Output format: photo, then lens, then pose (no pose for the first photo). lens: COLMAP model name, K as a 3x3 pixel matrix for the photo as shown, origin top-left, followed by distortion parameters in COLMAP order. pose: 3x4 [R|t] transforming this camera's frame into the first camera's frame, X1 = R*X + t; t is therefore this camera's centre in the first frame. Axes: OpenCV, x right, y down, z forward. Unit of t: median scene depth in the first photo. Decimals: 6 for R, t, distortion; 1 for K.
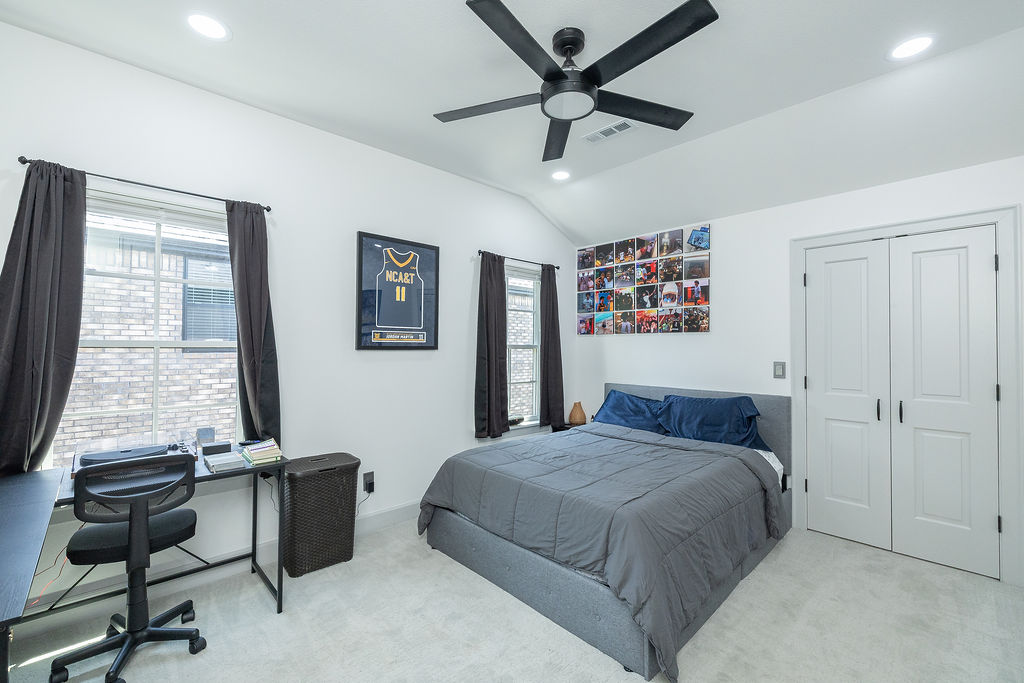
lens RADIAL K [[435.0, 0, 502.0], [0, 435.0, 340.4], [0, 0, 1]] dist [-0.003033, -0.000210]
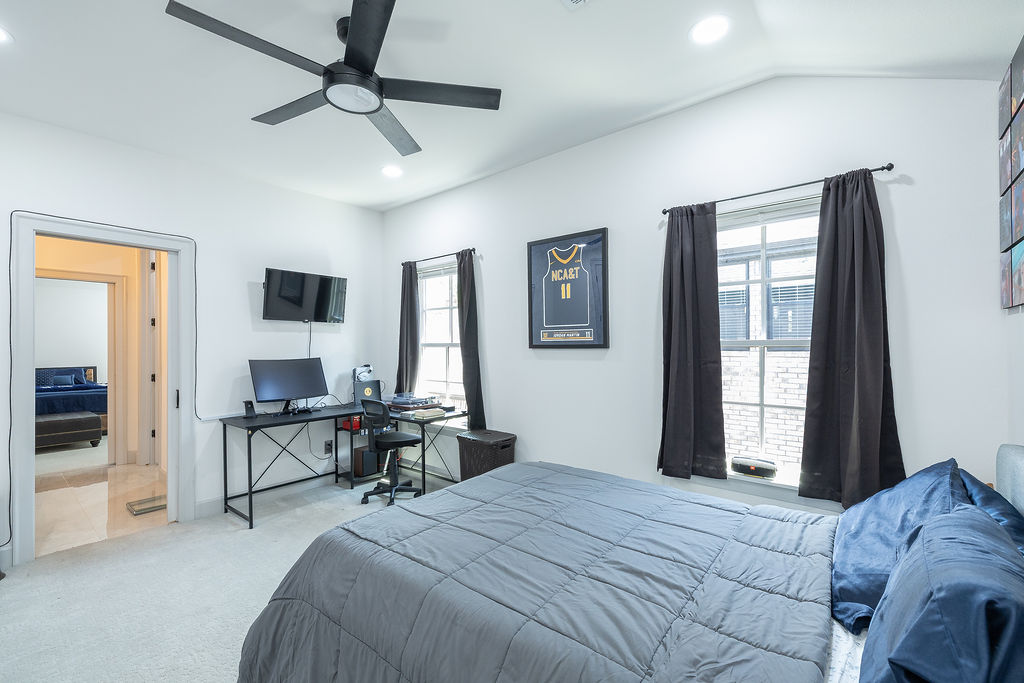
lens RADIAL K [[435.0, 0, 503.5], [0, 435.0, 344.1], [0, 0, 1]] dist [-0.003033, -0.000210]
pose [[0.114016, -0.009071, -0.993437, 0.712139], [0.020568, 0.999766, -0.006768, 0.015225], [0.993266, -0.019661, 0.114176, 0.739586]]
